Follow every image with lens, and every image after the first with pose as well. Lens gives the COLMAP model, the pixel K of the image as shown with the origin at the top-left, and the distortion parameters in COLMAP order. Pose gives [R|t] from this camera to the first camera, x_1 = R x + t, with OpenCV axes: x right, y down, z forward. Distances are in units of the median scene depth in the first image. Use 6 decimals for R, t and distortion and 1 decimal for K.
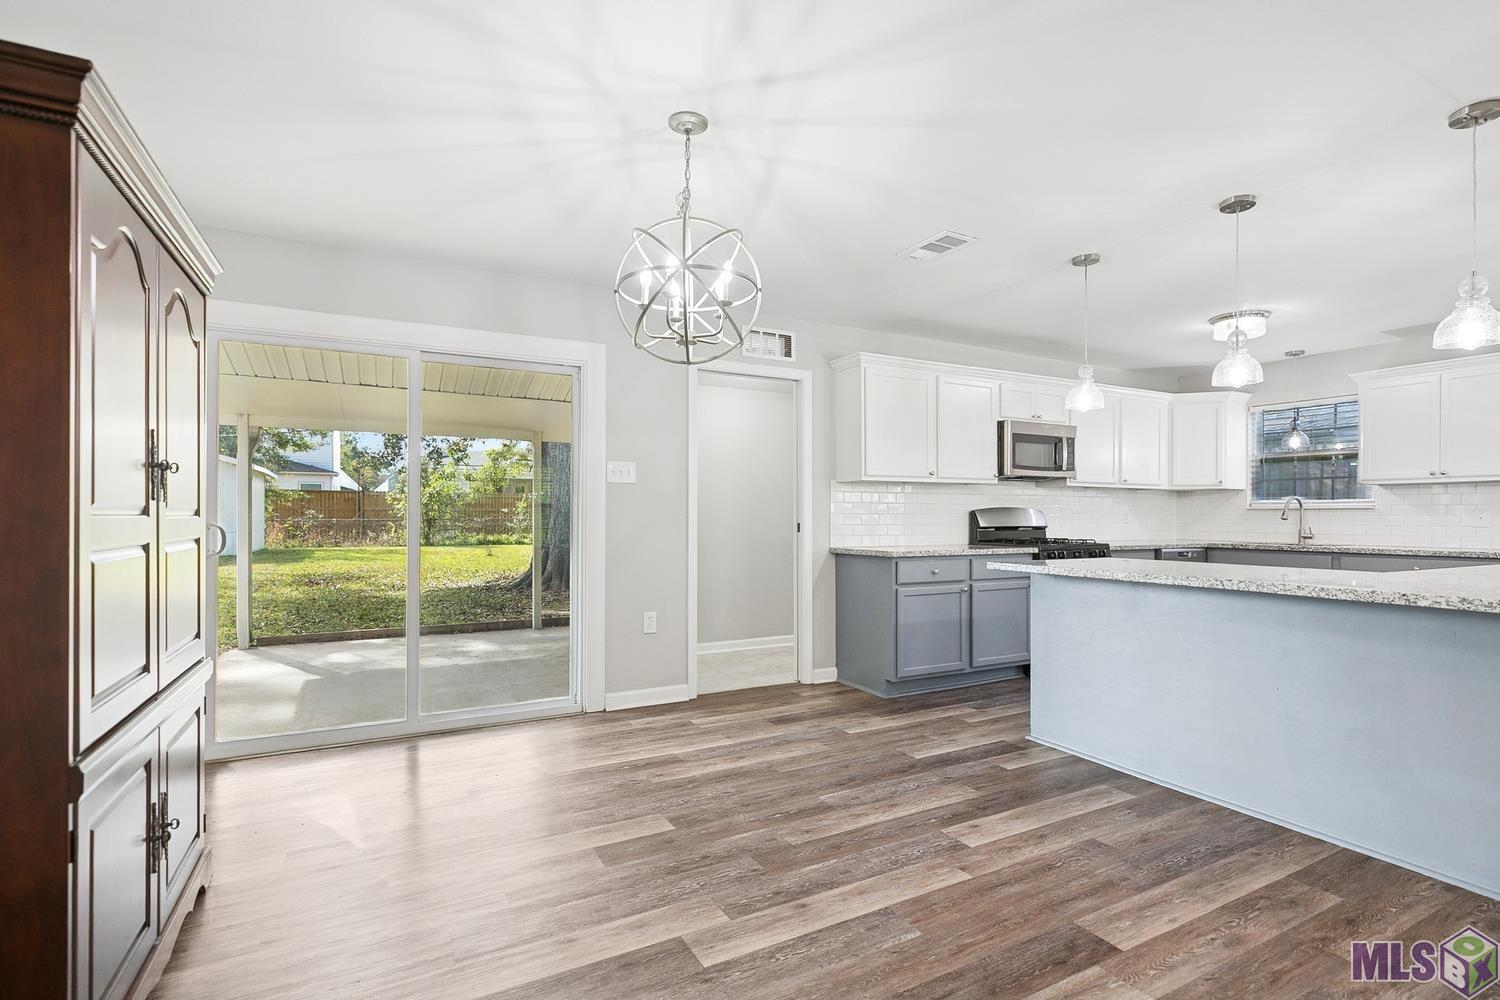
lens RADIAL K [[707.2, 0, 750.2], [0, 707.2, 513.7], [0, 0, 1]] dist [-0.003264, -0.000064]
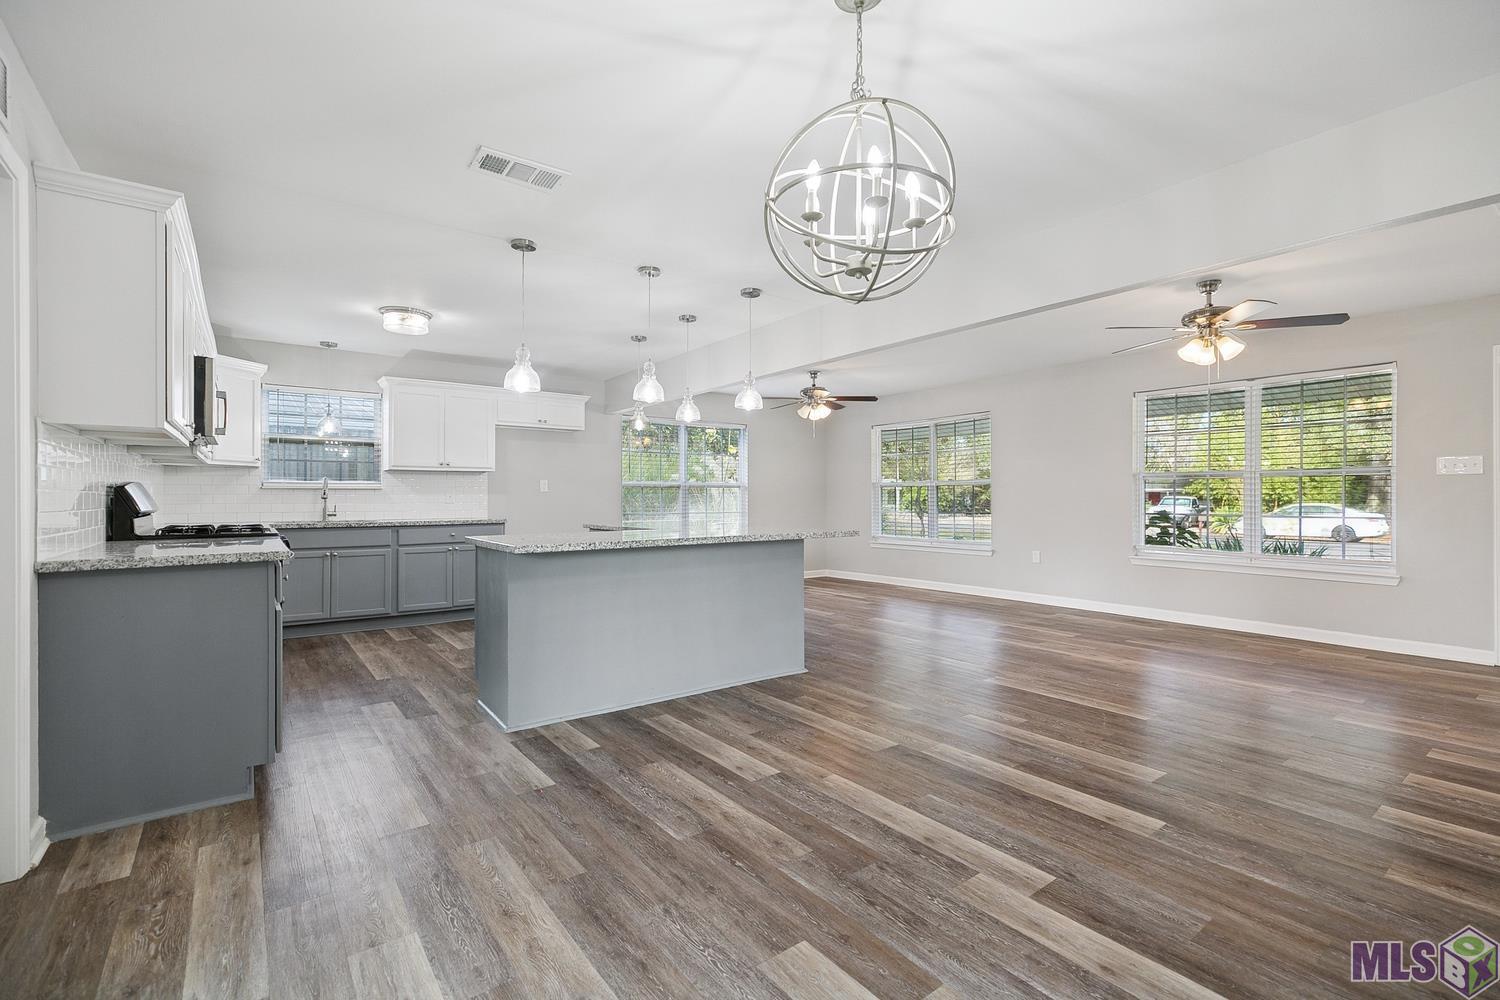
lens RADIAL K [[671.1, 0, 747.1], [0, 671.1, 495.4], [0, 0, 1]] dist [0.006952, -0.000928]
pose [[-0.146922, 0.000291, 0.989148, -0.446344], [-0.003254, 0.999994, -0.000777, 0.002743], [-0.989143, -0.003333, -0.146920, 0.680637]]
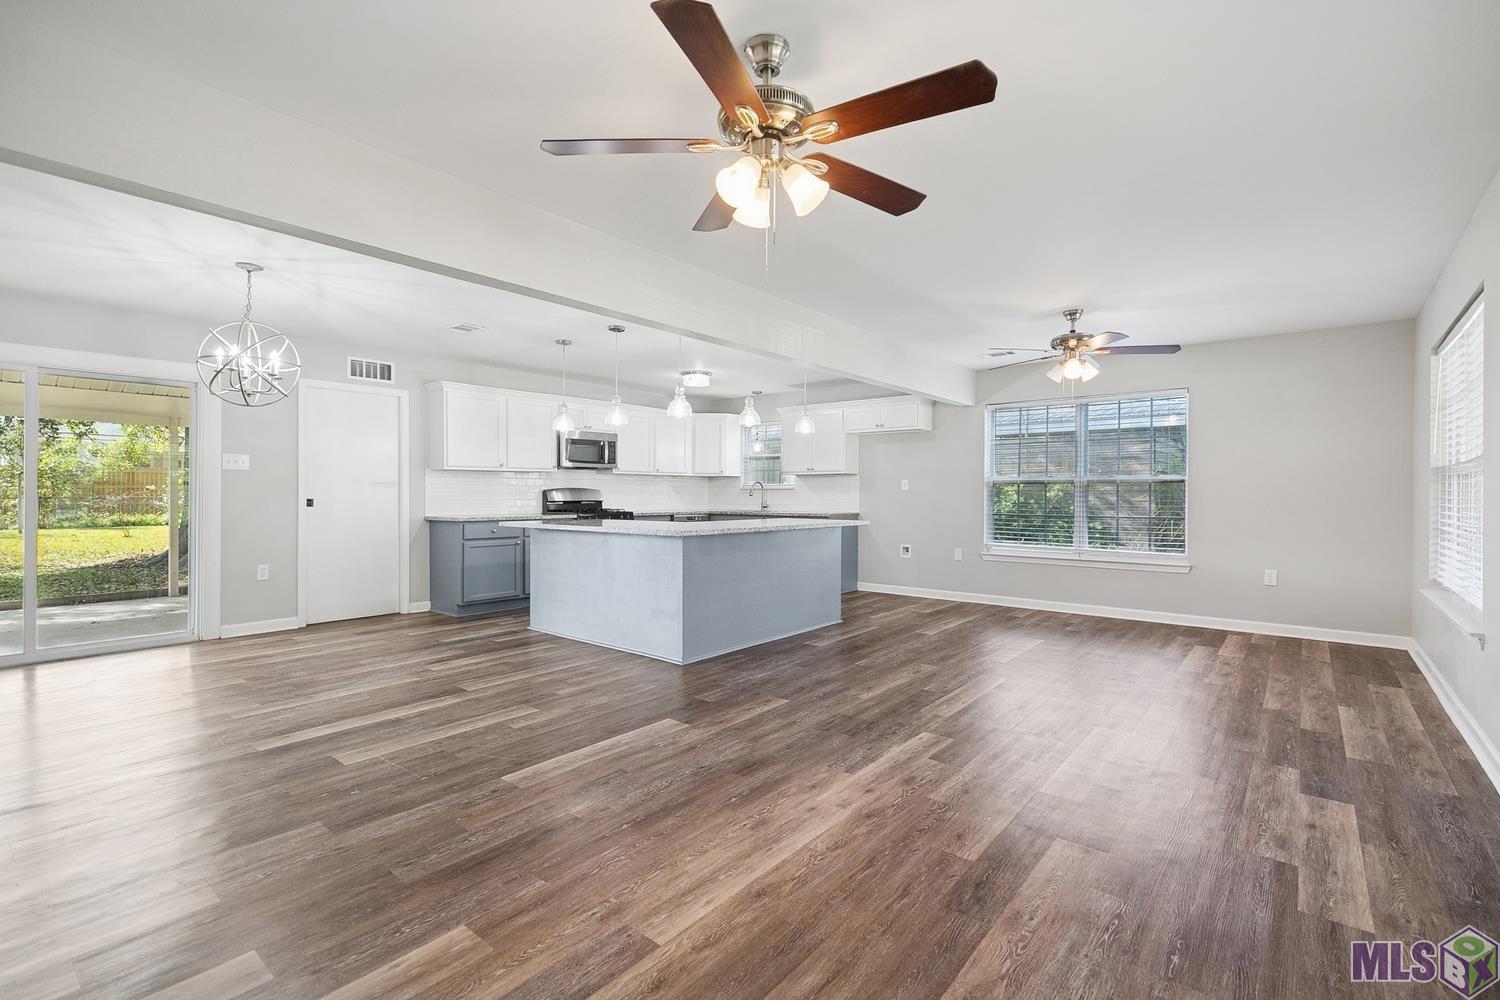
lens RADIAL K [[671.1, 0, 751.8], [0, 671.1, 493.2], [0, 0, 1]] dist [0.006952, -0.000928]
pose [[0.925601, -0.001421, 0.378498, 0.233856], [0.000045, 0.999993, 0.003644, -0.003557], [-0.378501, -0.003356, 0.925595, -0.544389]]
